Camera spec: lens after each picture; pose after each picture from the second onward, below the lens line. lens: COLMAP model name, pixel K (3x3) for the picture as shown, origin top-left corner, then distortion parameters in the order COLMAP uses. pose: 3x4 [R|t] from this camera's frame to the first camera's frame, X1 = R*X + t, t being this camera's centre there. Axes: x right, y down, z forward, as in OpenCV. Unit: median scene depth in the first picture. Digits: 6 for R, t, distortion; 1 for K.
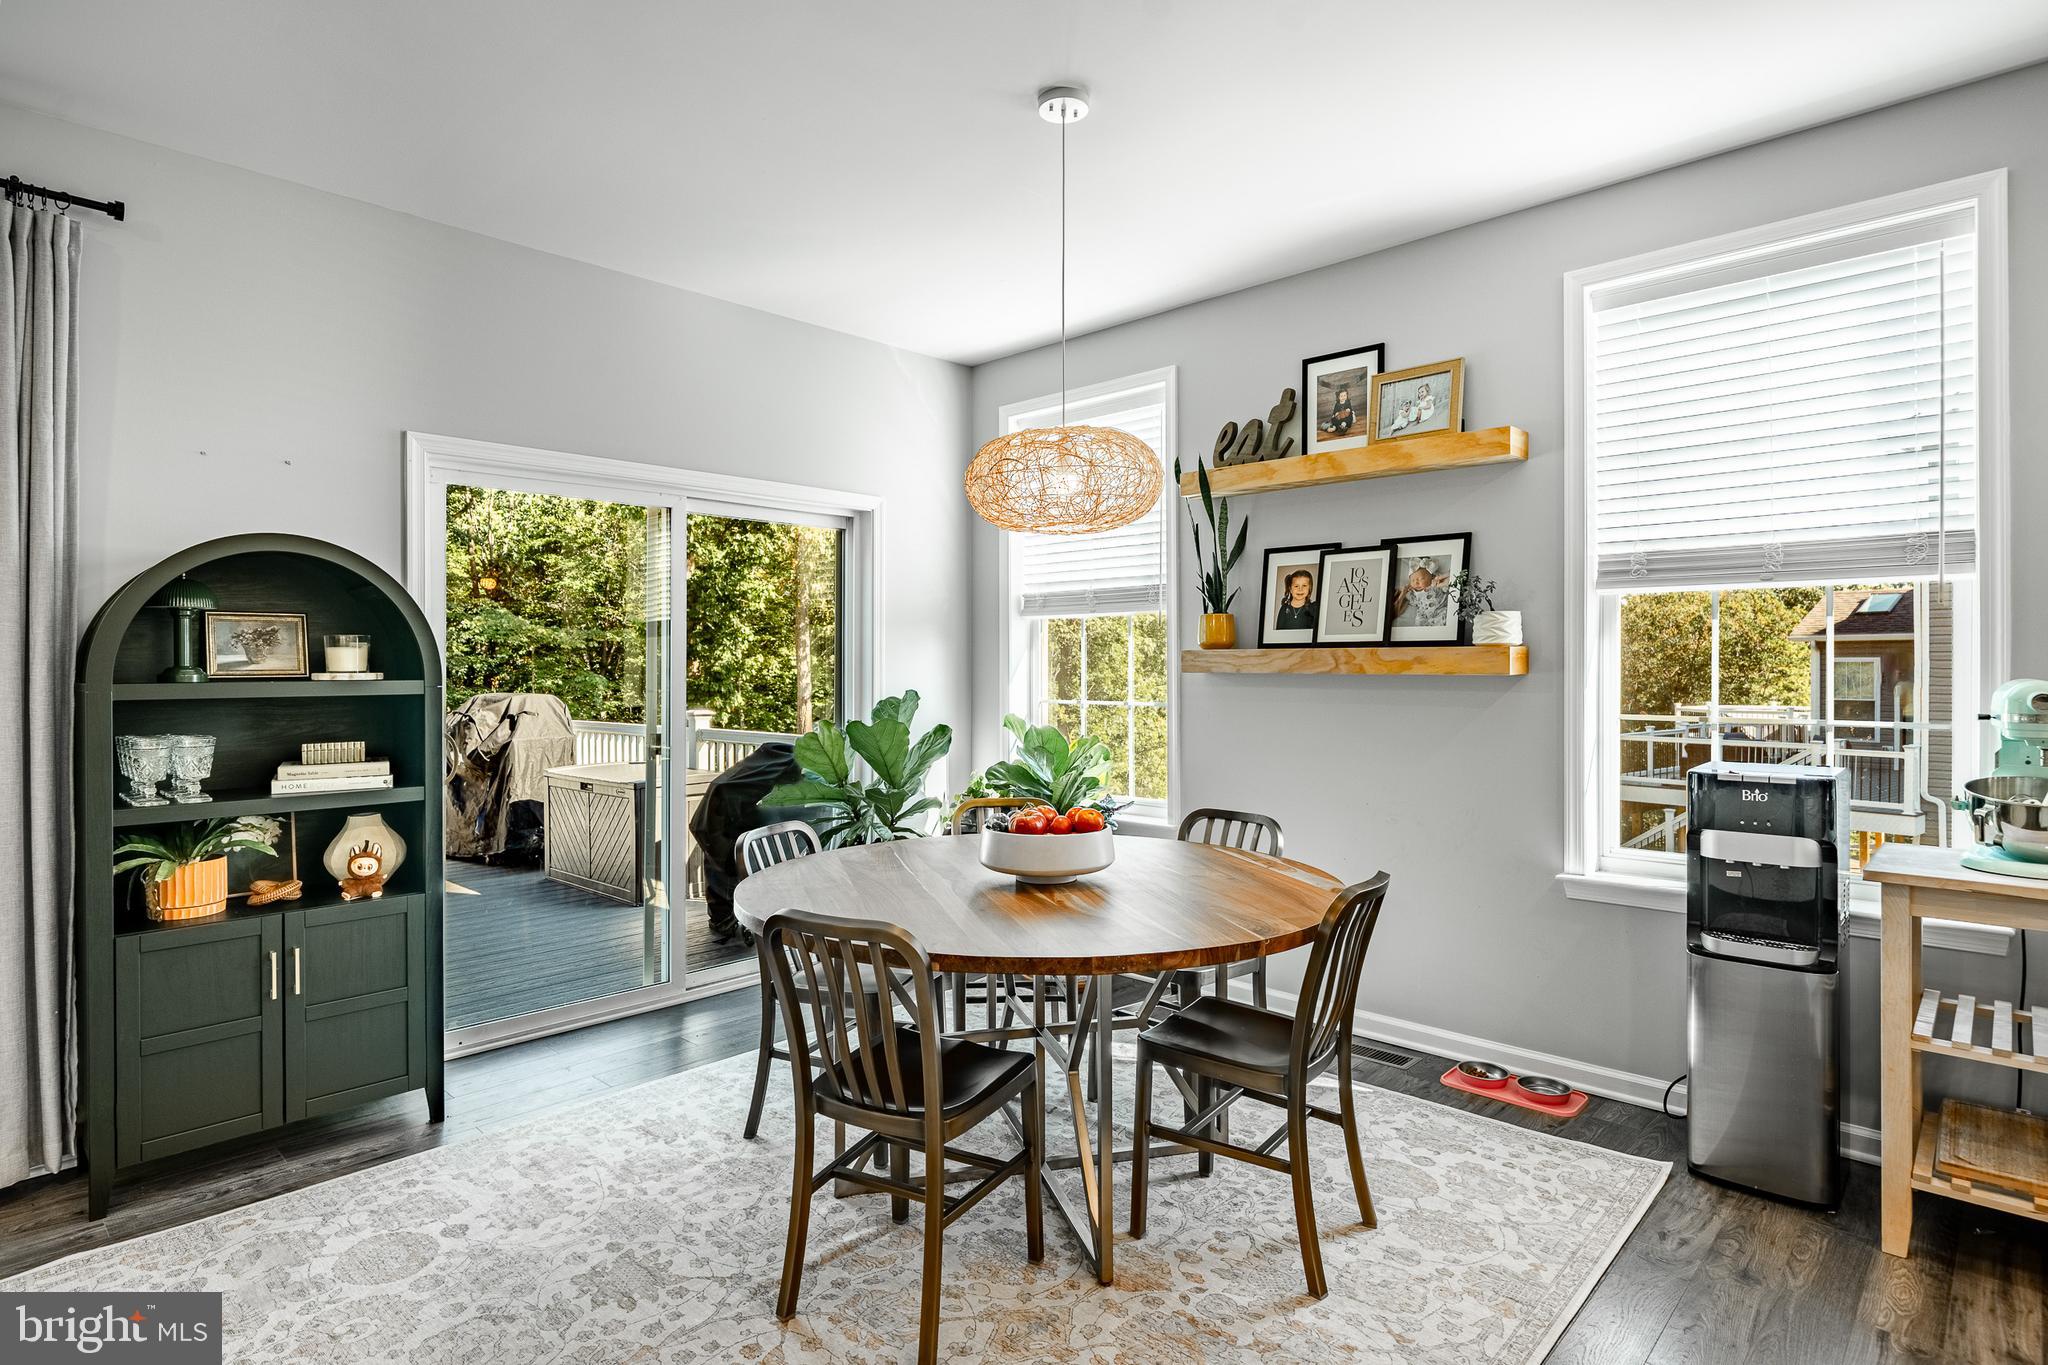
lens RADIAL K [[1081.2, 0, 1022.6], [0, 1081.2, 668.9], [0, 0, 1]] dist [-0.003933, 0.000374]
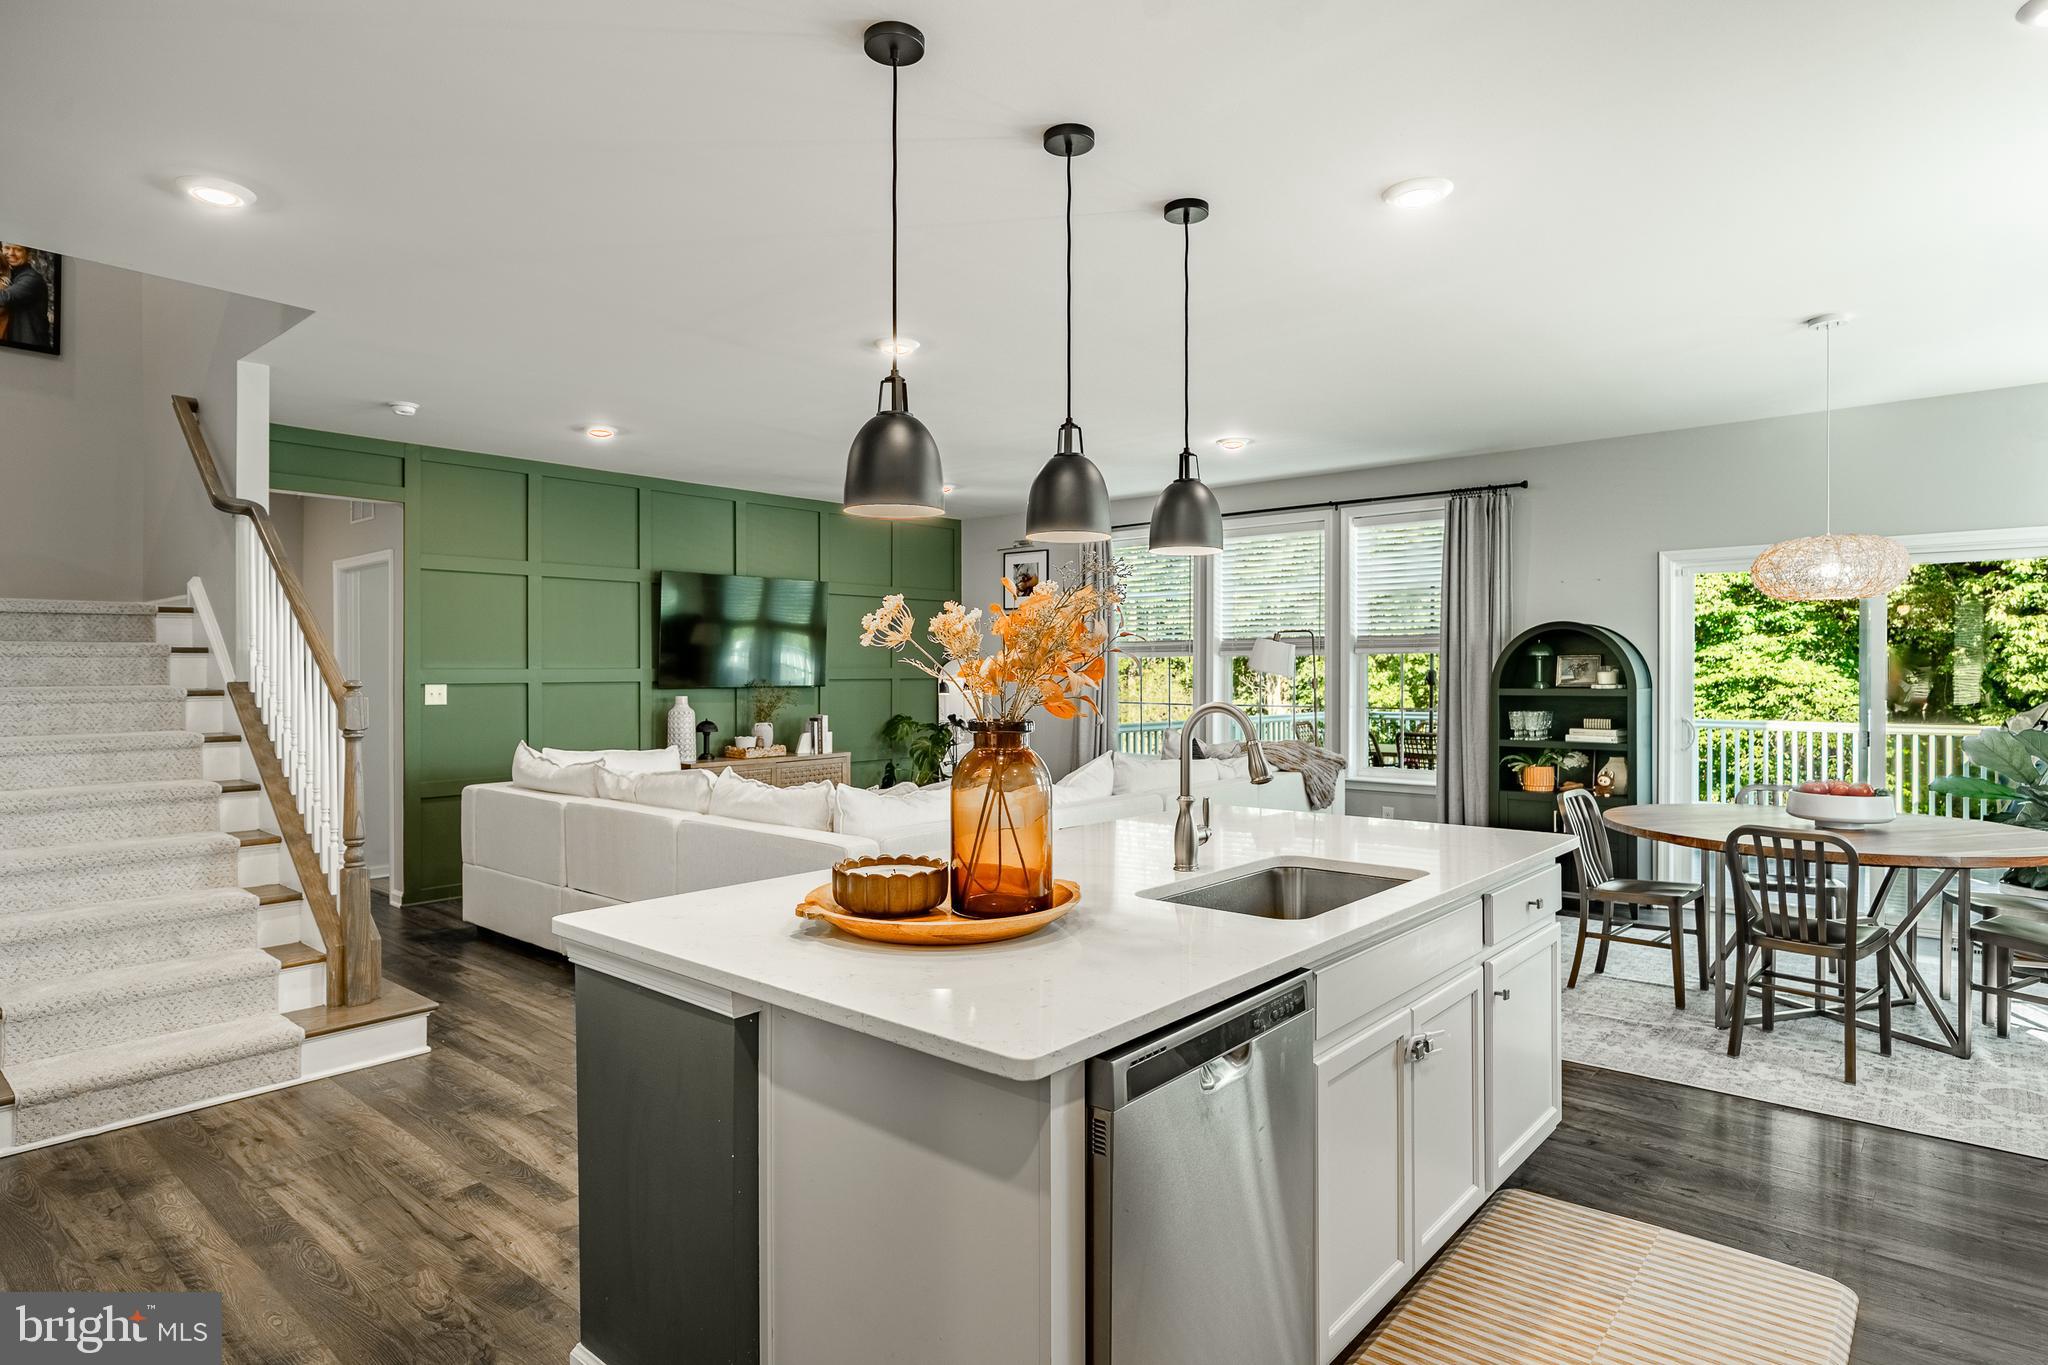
lens RADIAL K [[1151.2, 0, 982.6], [0, 1151.2, 677.7], [0, 0, 1]] dist [0.002700, 0.000352]
pose [[0.028646, 0.009322, -0.999546, 1.534254], [0.003297, 0.999950, 0.009420, -0.034627], [0.999584, -0.003566, 0.028614, -0.229178]]
